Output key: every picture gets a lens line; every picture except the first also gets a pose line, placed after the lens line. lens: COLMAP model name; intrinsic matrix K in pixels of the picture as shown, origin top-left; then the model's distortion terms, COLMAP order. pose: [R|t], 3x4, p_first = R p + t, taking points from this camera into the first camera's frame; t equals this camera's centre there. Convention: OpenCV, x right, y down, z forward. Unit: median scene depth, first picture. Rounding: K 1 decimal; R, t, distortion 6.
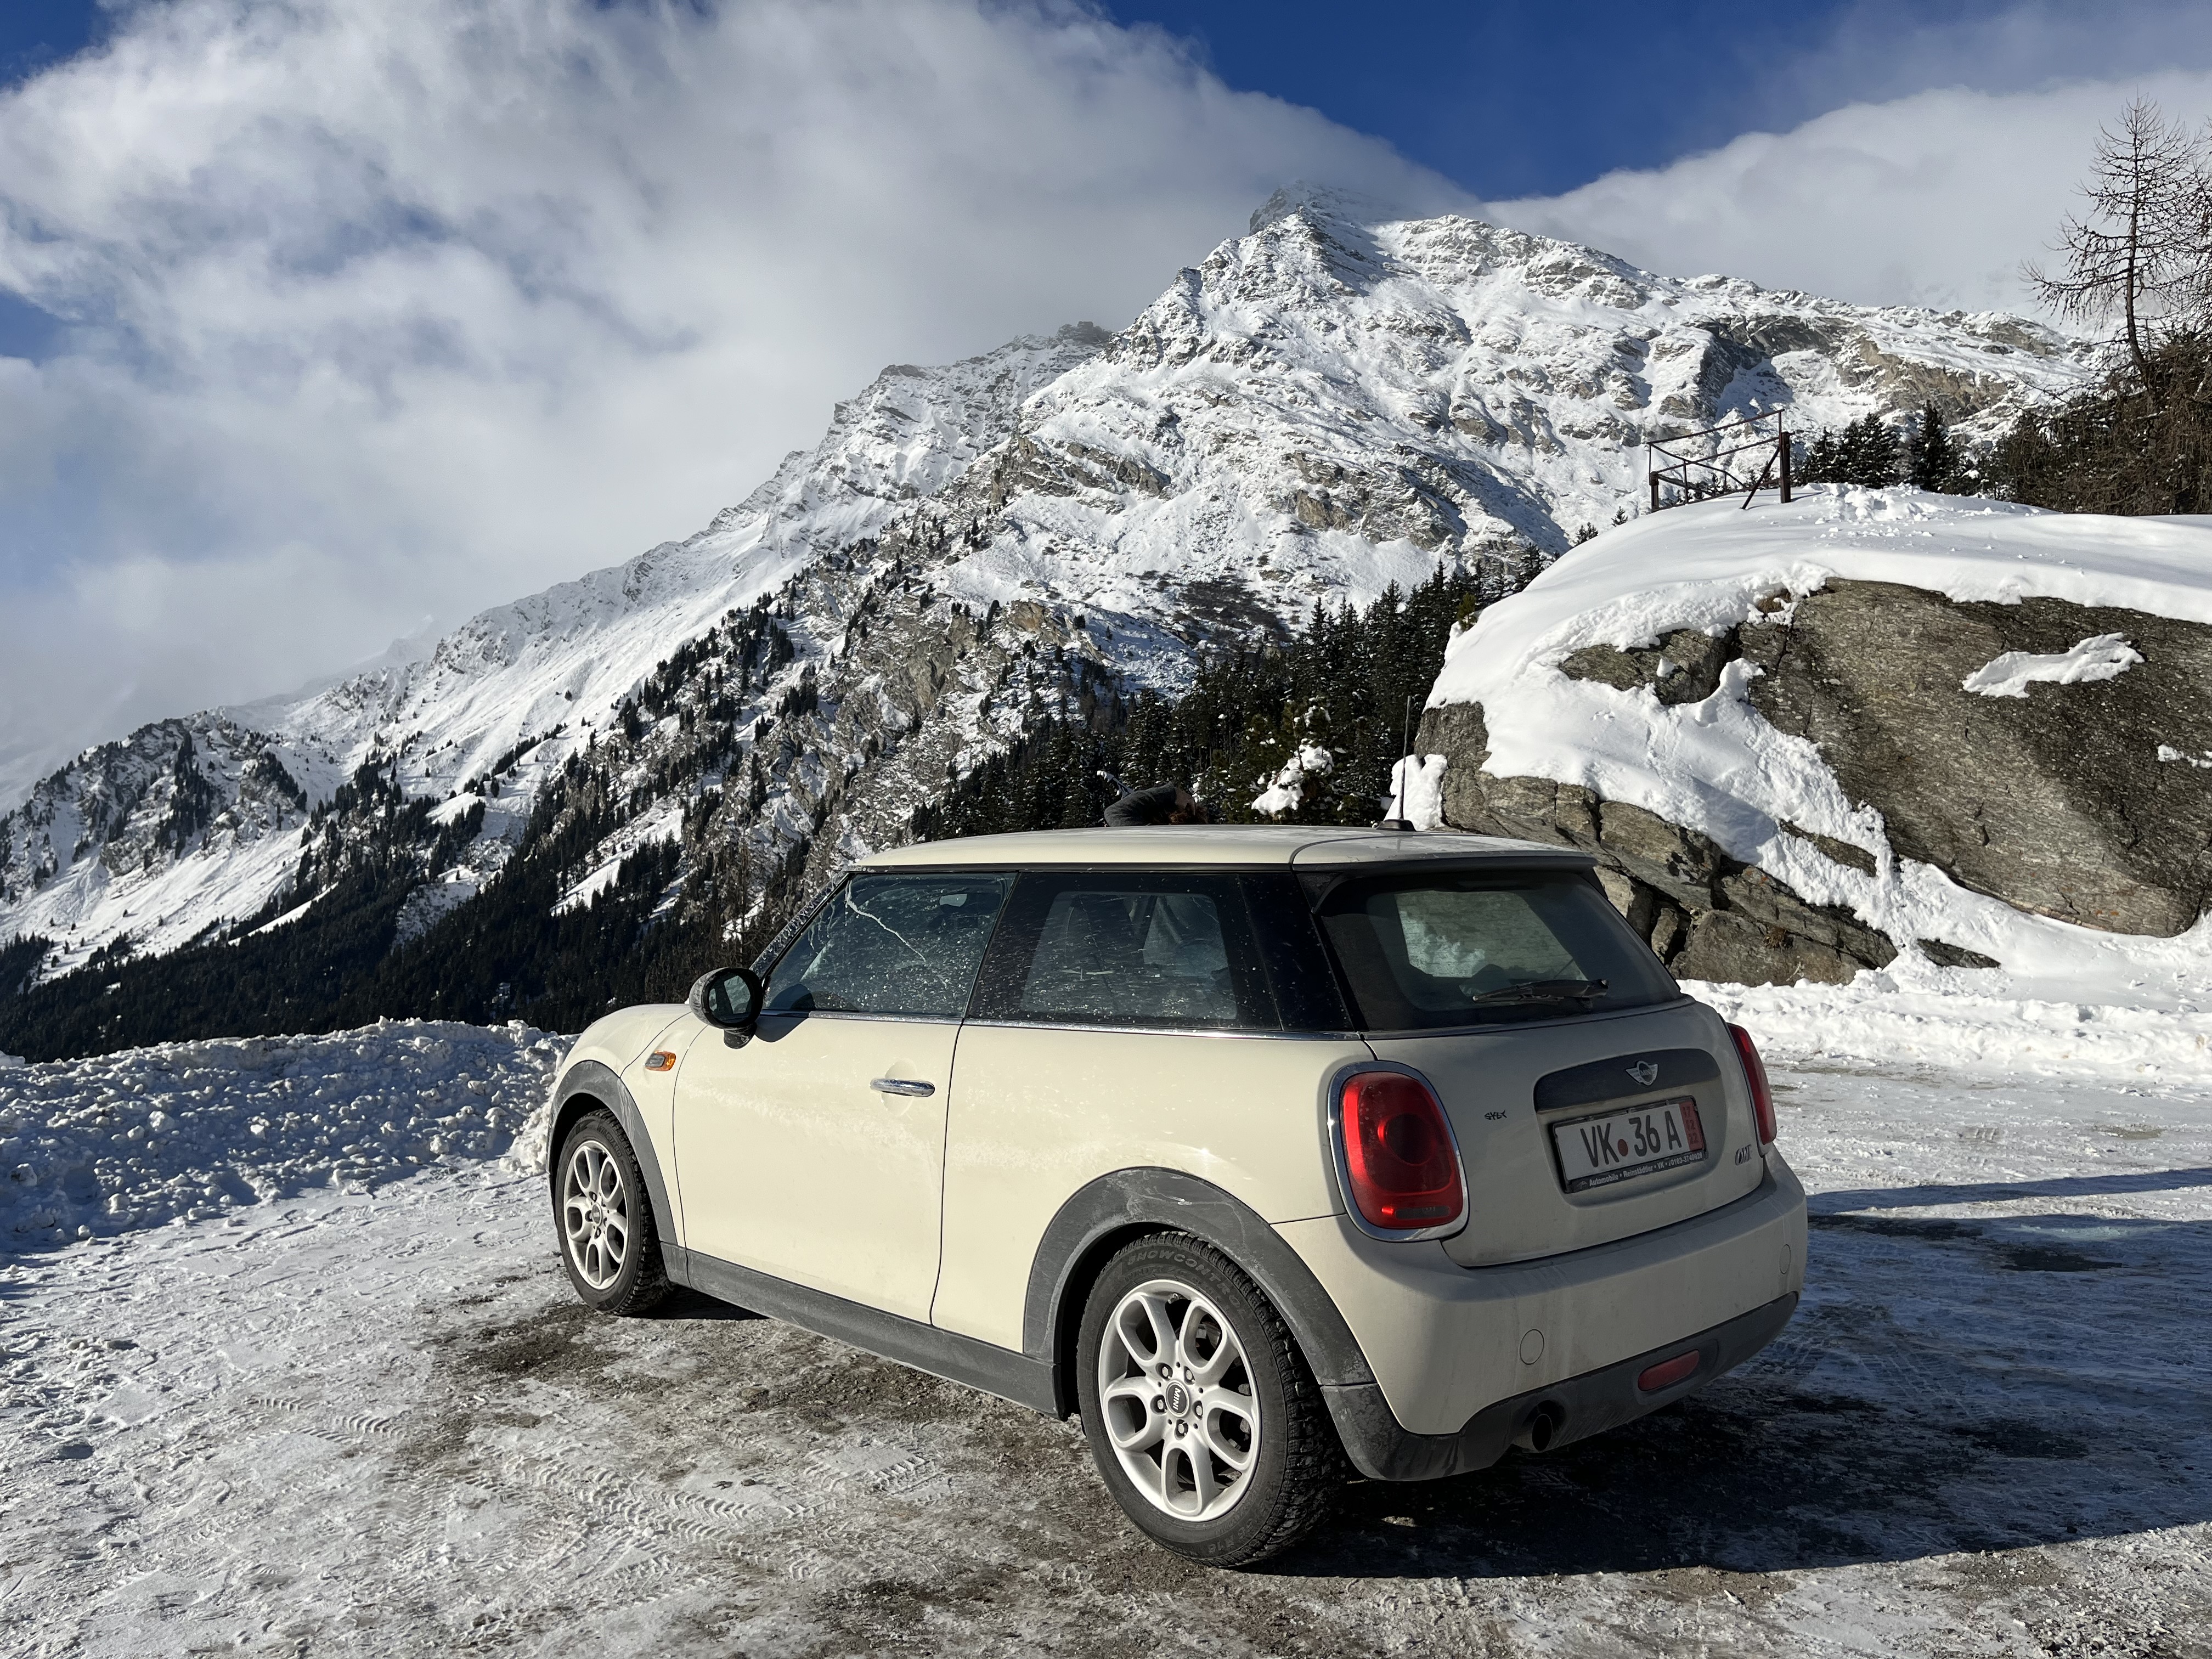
lens RADIAL K [[1667.1, 0, 1107.6], [0, 1667.1, 853.6], [0, 0, 1]] dist [0.050120, -0.050933]
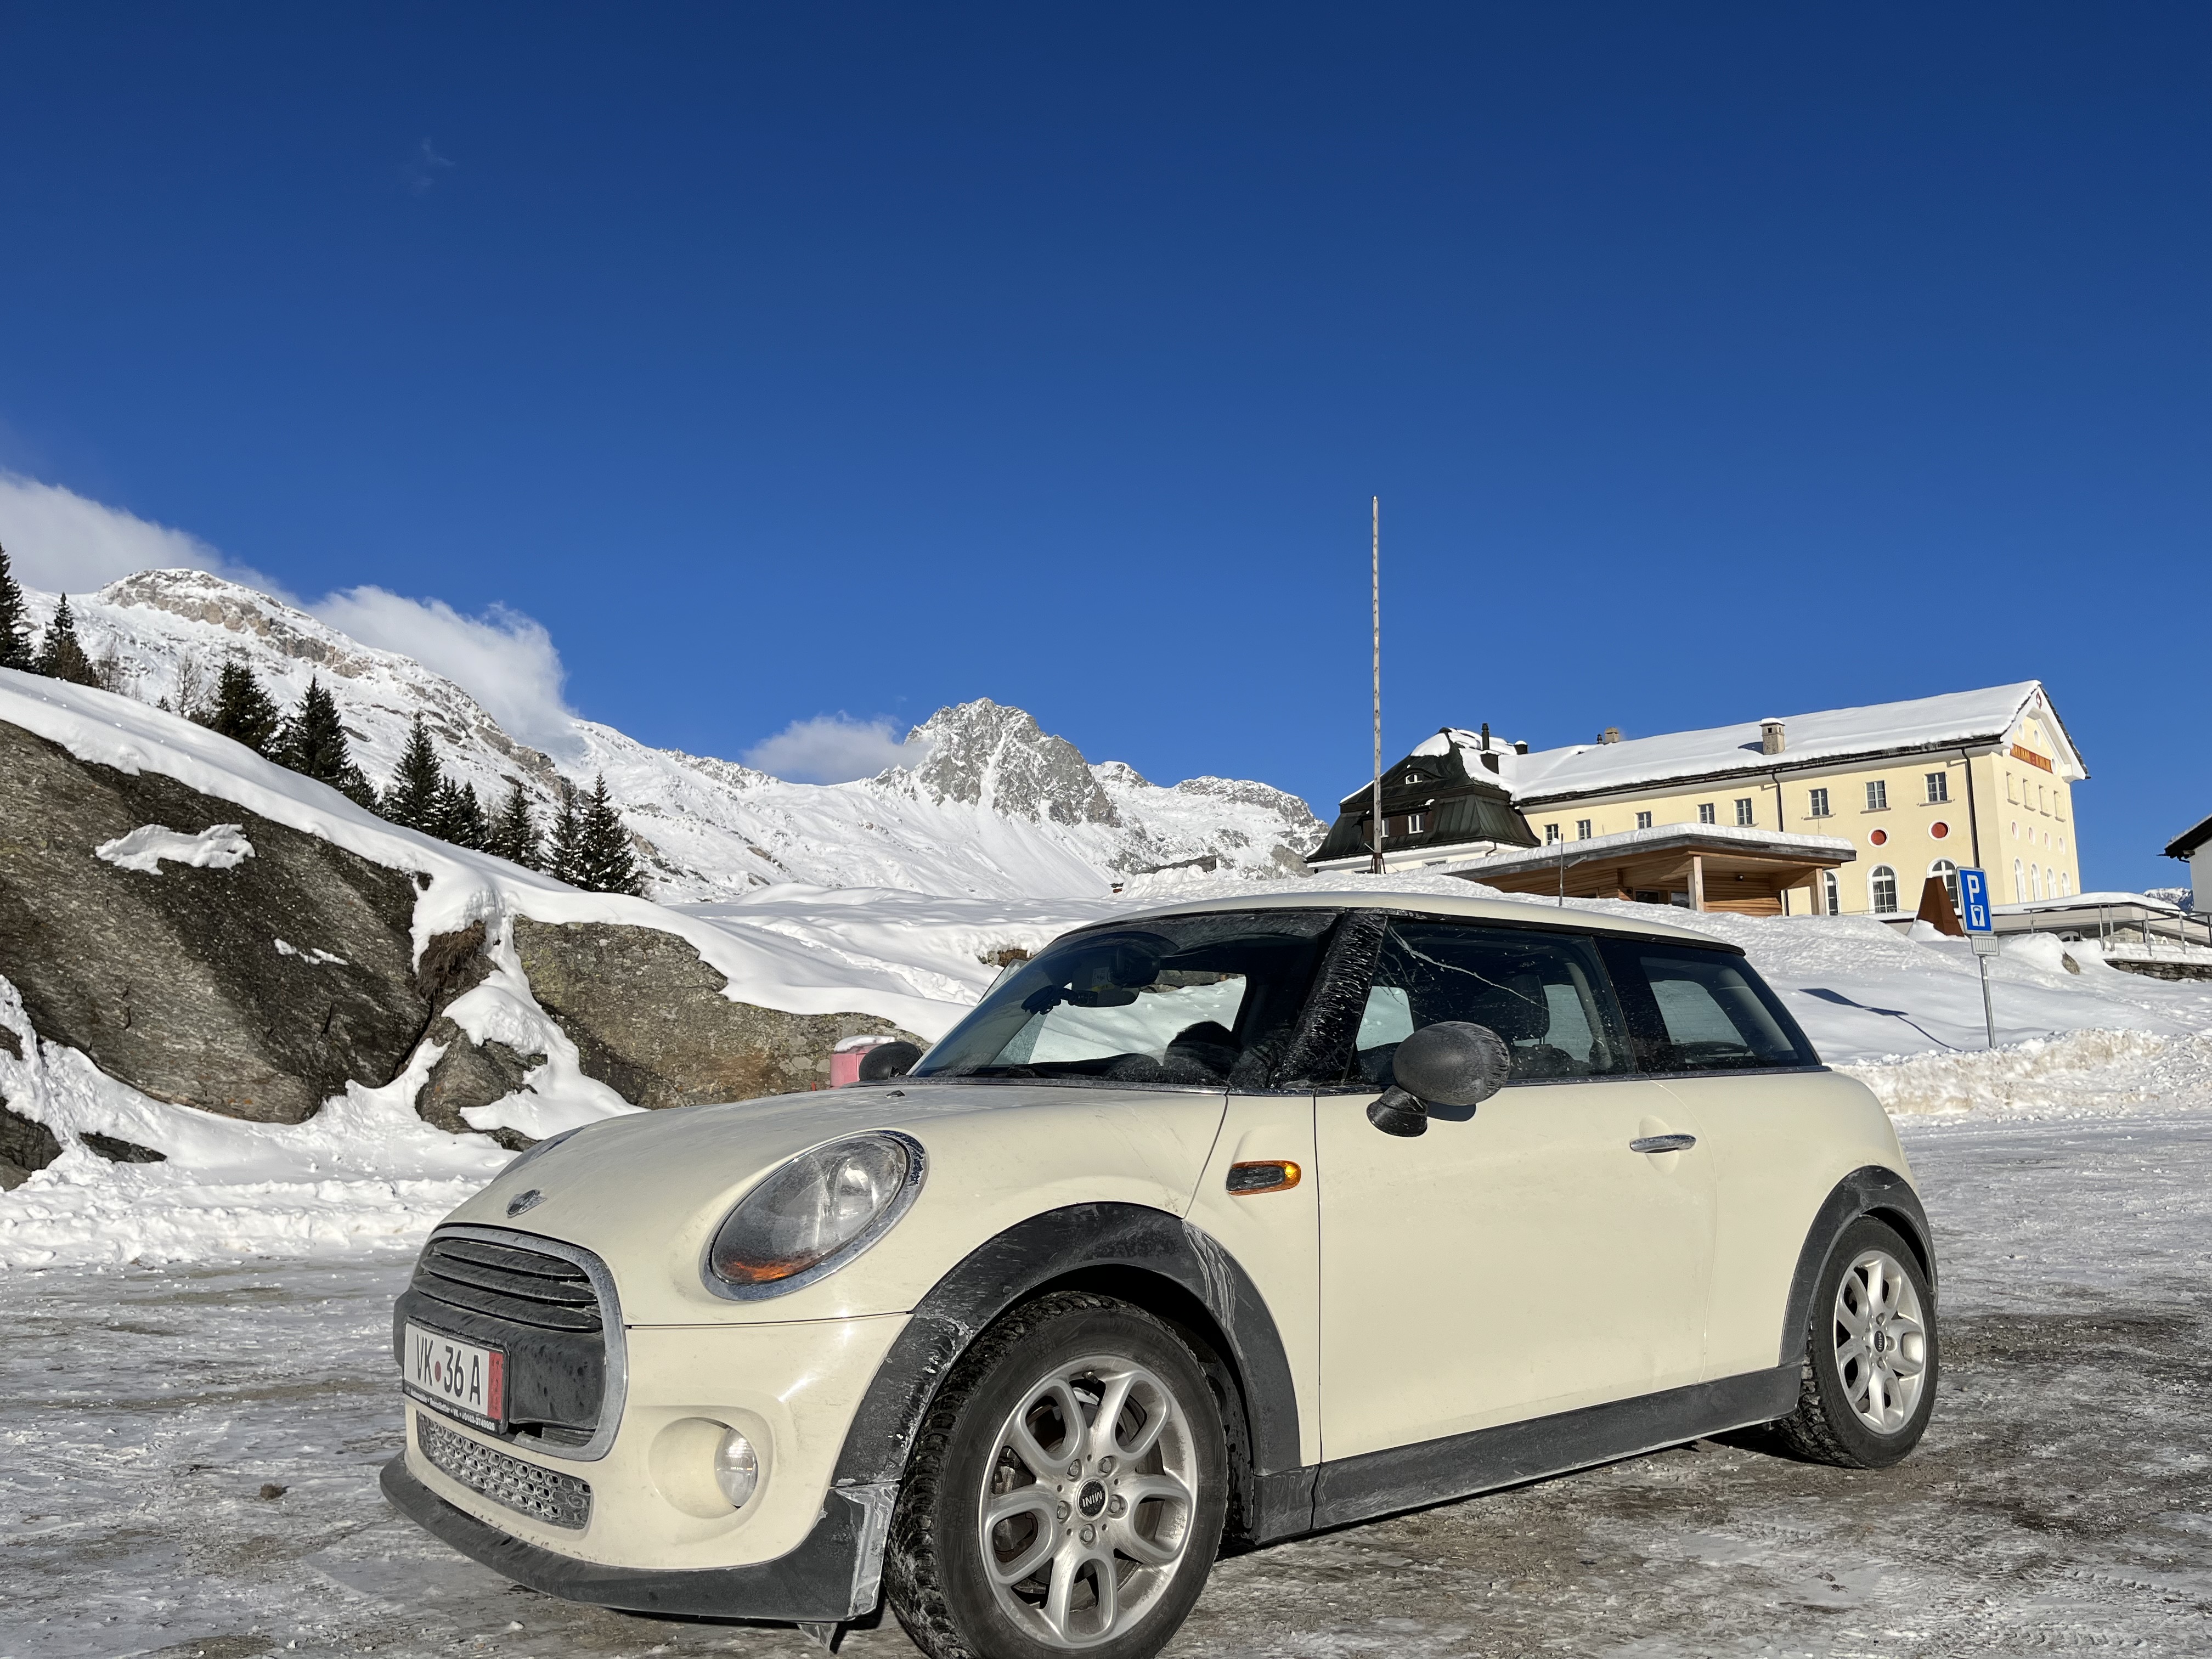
lens RADIAL K [[1667.1, 0, 1117.0], [0, 1667.1, 834.7], [0, 0, 1]] dist [0.050120, -0.050933]
pose [[0.057417, 0.163781, 0.984824, -0.369042], [-0.002314, 0.986471, -0.163920, 0.040242], [-0.998348, 0.007133, 0.057020, 0.411055]]
